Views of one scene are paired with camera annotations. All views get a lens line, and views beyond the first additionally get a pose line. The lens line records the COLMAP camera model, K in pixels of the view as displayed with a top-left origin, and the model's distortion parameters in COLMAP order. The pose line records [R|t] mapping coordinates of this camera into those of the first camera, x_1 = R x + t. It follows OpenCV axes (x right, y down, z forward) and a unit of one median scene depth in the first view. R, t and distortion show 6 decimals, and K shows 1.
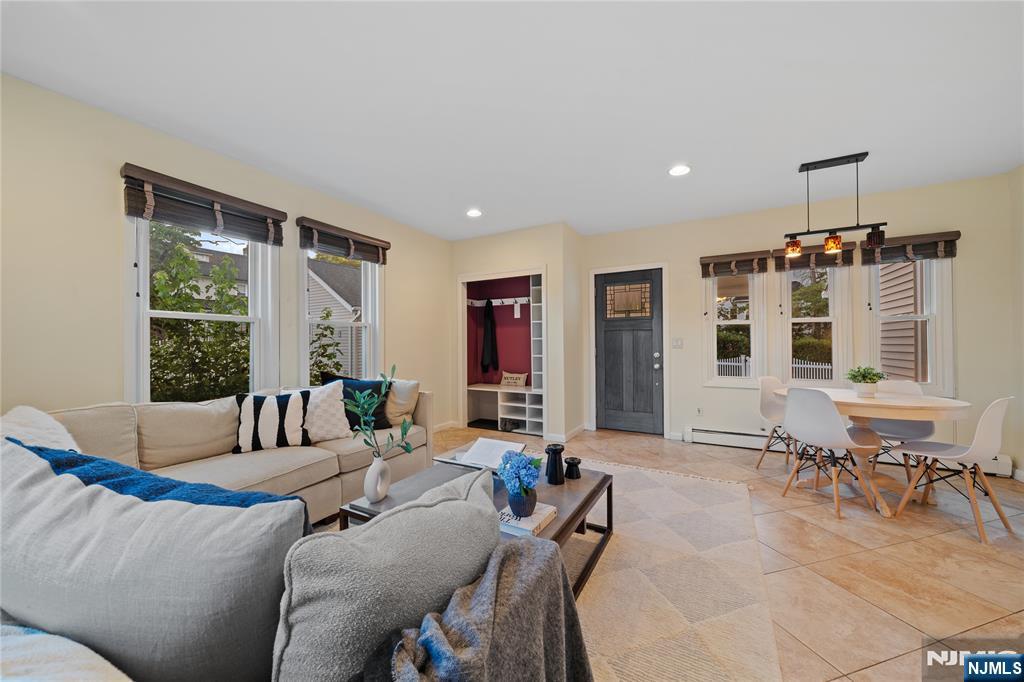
lens RADIAL K [[372.0, 0, 510.2], [0, 372.0, 346.8], [0, 0, 1]] dist [-0.001596, -0.000185]
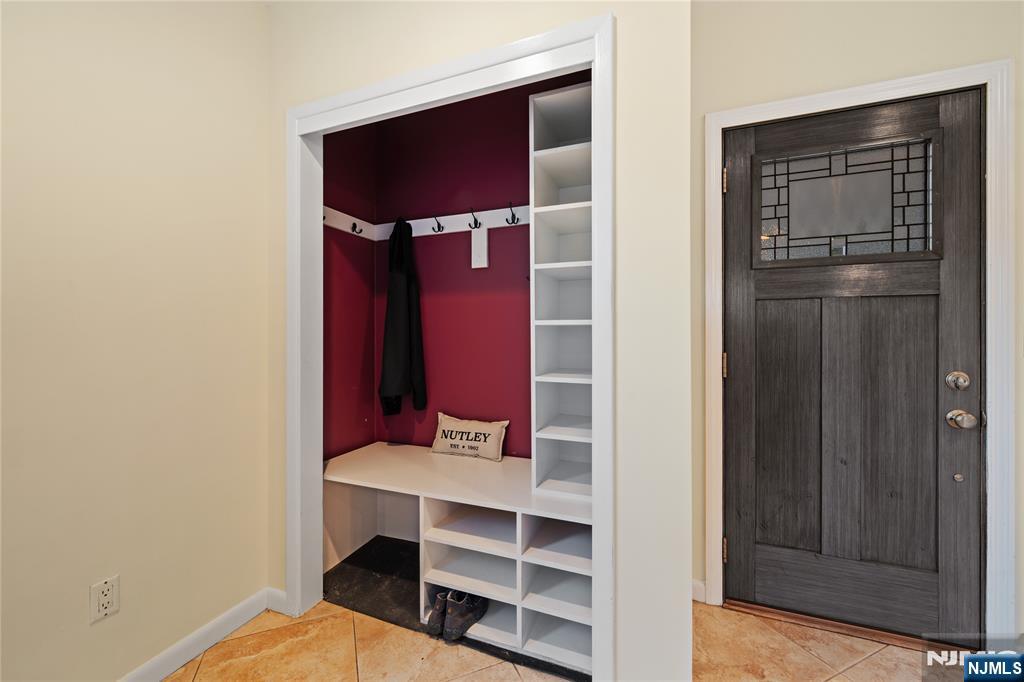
lens RADIAL K [[404.8, 0, 519.0], [0, 404.8, 342.3], [0, 0, 1]] dist [-0.001160, -0.000030]
pose [[0.988294, 0.005897, 0.152448, -0.003755], [-0.005388, 0.999978, -0.003755, -0.004245], [-0.152467, 0.002890, 0.988304, 0.687083]]
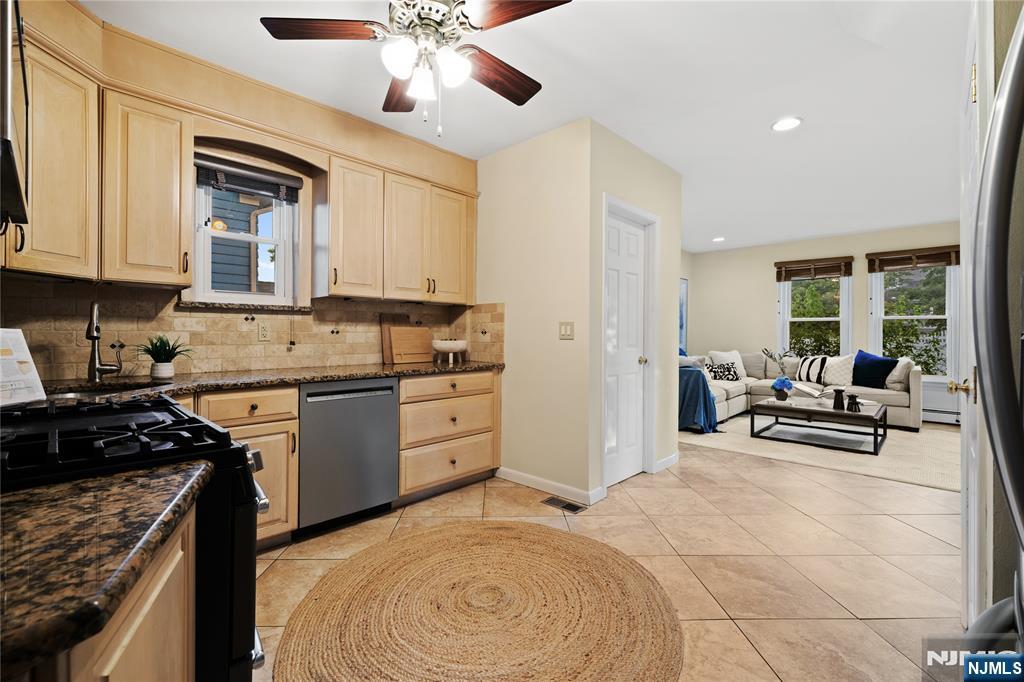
lens RADIAL K [[444.6, 0, 506.5], [0, 444.6, 333.7], [0, 0, 1]] dist [-0.000107, -0.000037]
pose [[-0.240270, 0.004085, -0.970698, 1.138315], [-0.013255, 0.999884, 0.007488, 0.001155], [0.970616, 0.014666, -0.240188, -0.031108]]
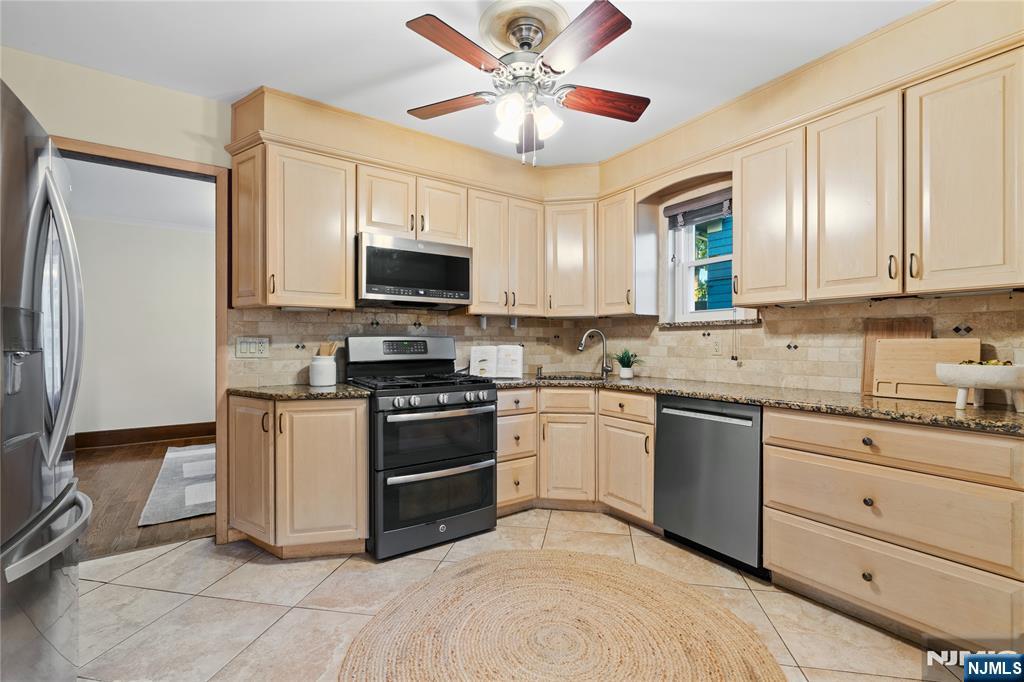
lens RADIAL K [[444.6, 0, 509.4], [0, 444.6, 344.4], [0, 0, 1]] dist [-0.000107, -0.000037]
pose [[-0.899010, 0.004052, 0.437910, 0.633575], [0.009302, 0.999908, 0.009845, -0.004120], [-0.437830, 0.012924, -0.898965, 0.197410]]
